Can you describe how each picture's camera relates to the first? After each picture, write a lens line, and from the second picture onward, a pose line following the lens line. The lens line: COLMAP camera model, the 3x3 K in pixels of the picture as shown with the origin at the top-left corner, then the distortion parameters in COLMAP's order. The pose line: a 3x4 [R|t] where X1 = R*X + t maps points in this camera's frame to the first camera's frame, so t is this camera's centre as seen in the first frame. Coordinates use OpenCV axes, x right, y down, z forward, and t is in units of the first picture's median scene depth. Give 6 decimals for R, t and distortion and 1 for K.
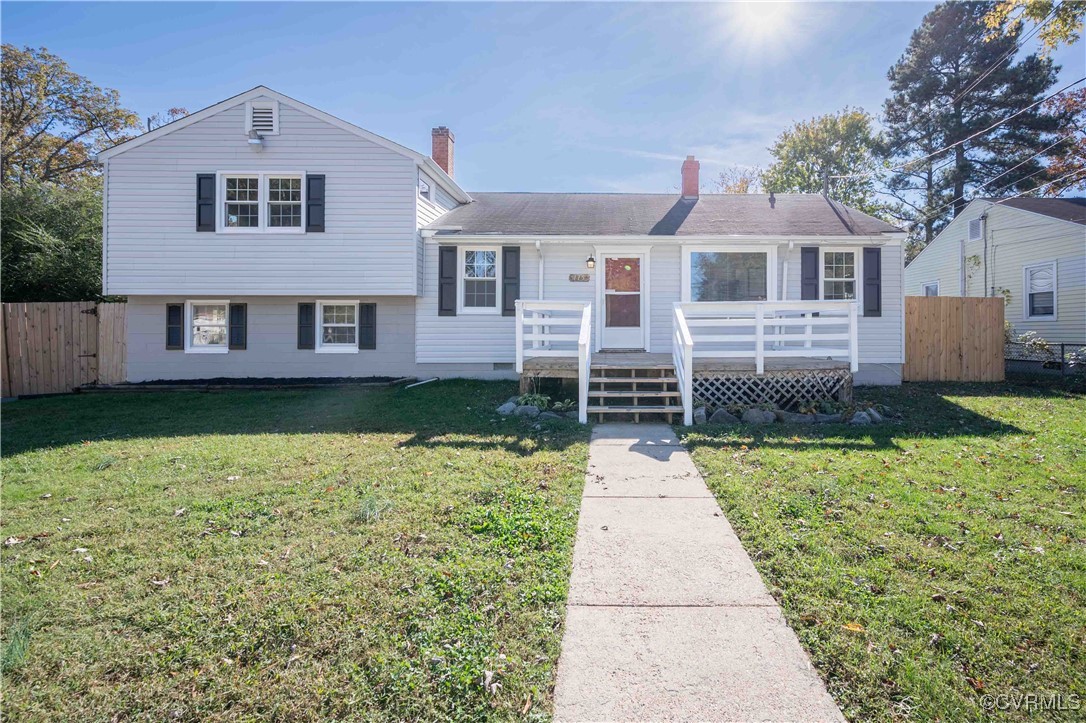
lens RADIAL K [[465.9, 0, 542.8], [0, 465.9, 332.7], [0, 0, 1]] dist [0.000563, 0.000018]
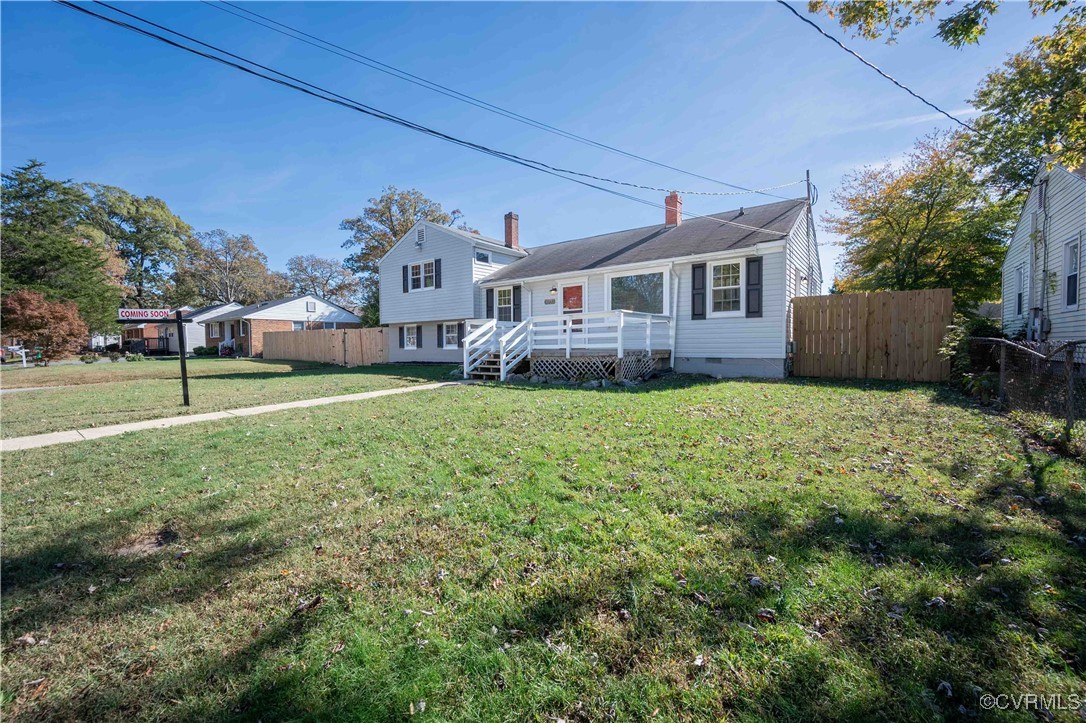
lens RADIAL K [[458.2, 0, 543.0], [0, 458.2, 361.5], [0, 0, 1]] dist [-0.000115, -0.000006]
pose [[0.767472, 0.015002, -0.640907, 1.065432], [0.004027, 0.999594, 0.028220, 0.040839], [0.641070, -0.024240, 0.767100, -0.205484]]
